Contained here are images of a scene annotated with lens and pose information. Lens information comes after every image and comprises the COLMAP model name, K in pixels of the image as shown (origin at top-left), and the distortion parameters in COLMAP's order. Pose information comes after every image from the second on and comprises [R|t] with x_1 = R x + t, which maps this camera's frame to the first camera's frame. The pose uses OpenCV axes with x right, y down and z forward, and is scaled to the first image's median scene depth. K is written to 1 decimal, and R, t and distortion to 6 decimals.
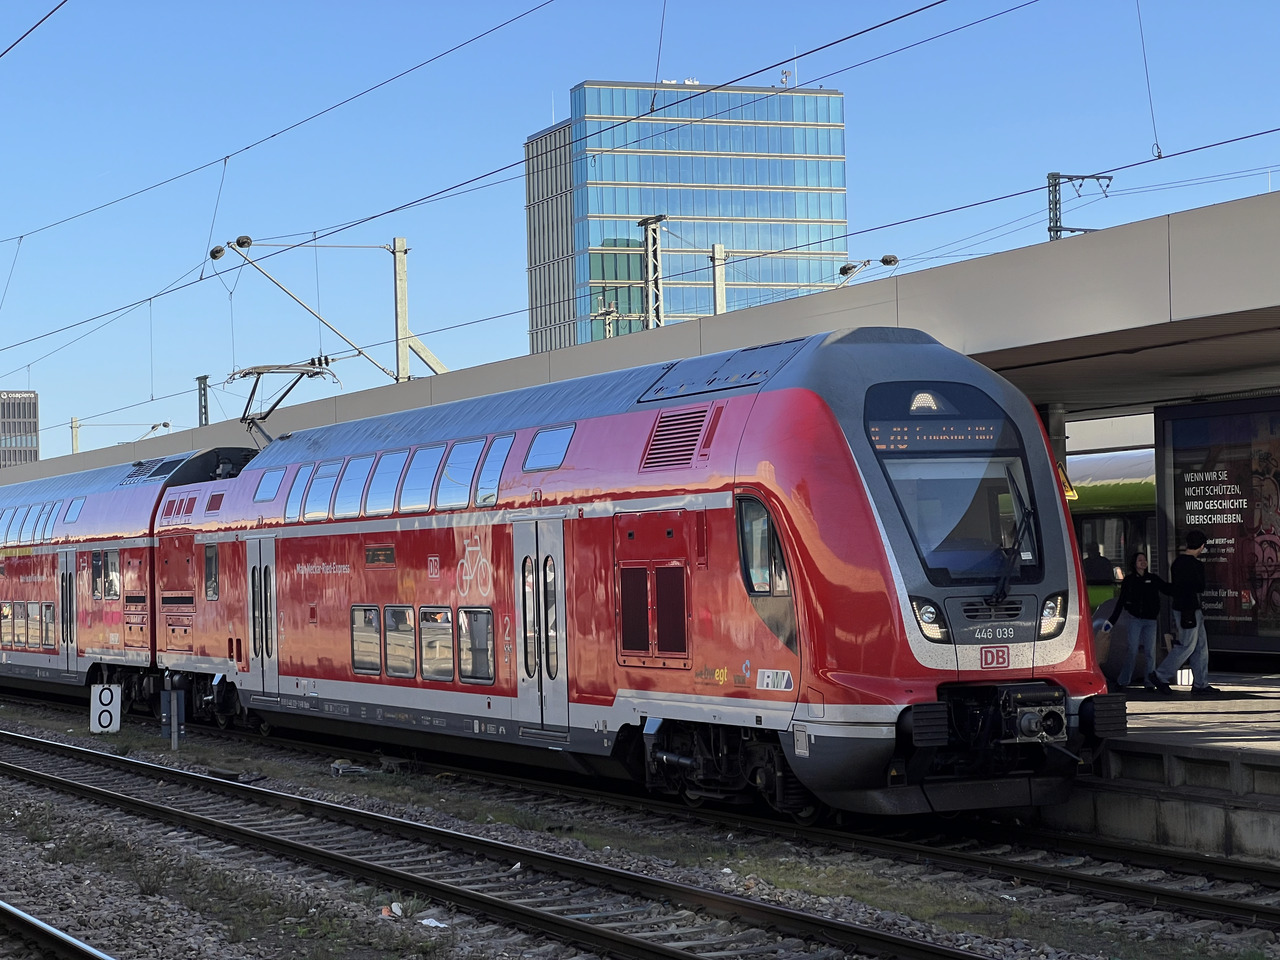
lens RADIAL K [[2860.9, 0, 602.6], [0, 2860.9, 411.9], [0, 0, 1]] dist [0.213530, 0.000000]
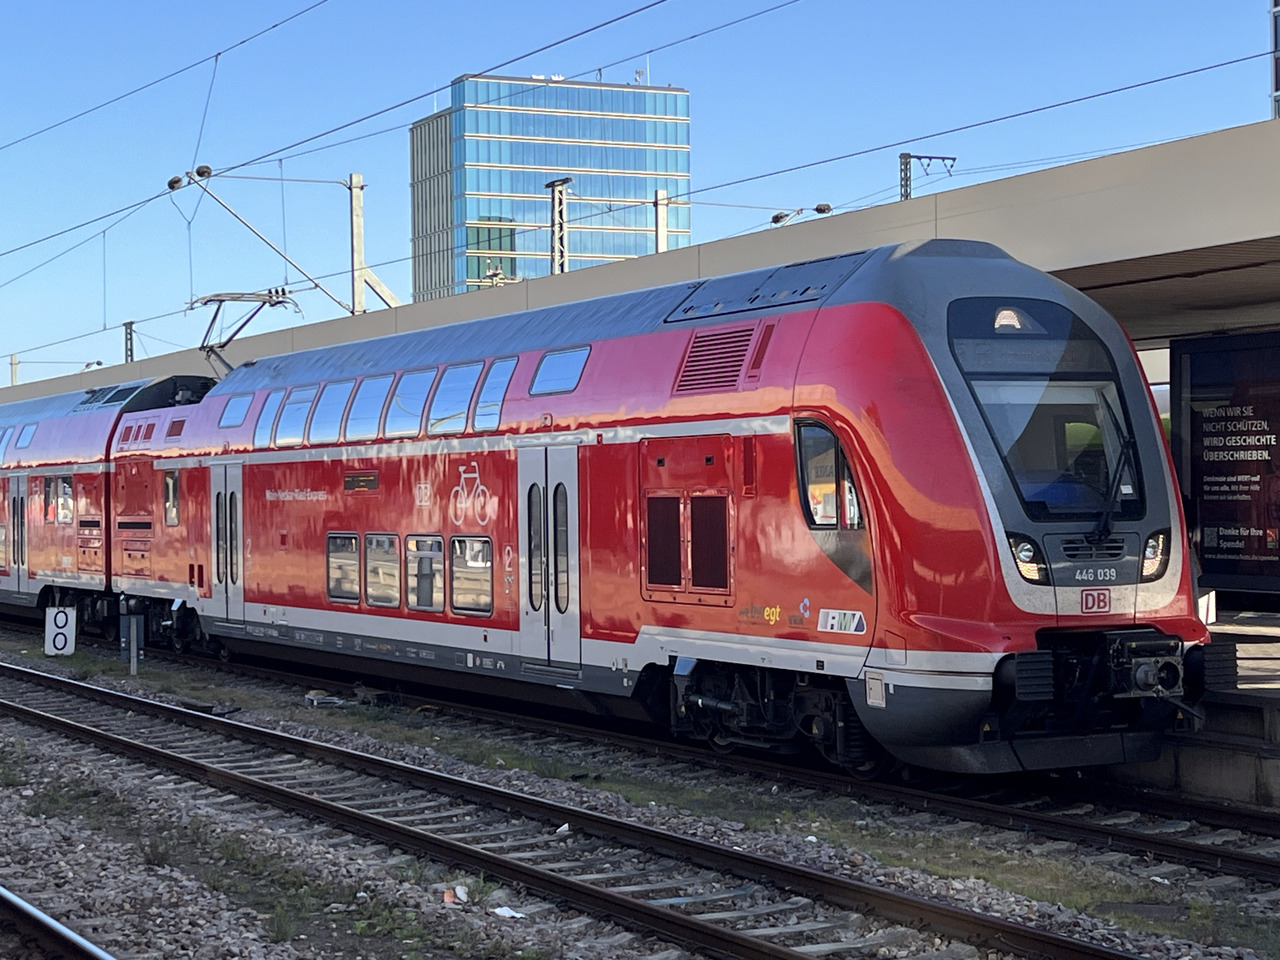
lens RADIAL K [[2484.2, 0, 632.2], [0, 2484.2, 409.2], [0, 0, 1]] dist [0.147229, 0.000000]
pose [[0.997806, 0.015862, 0.064278, -0.054116], [-0.016952, 0.999721, 0.016436, 0.013078], [-0.063999, -0.017489, 0.997797, 0.202445]]
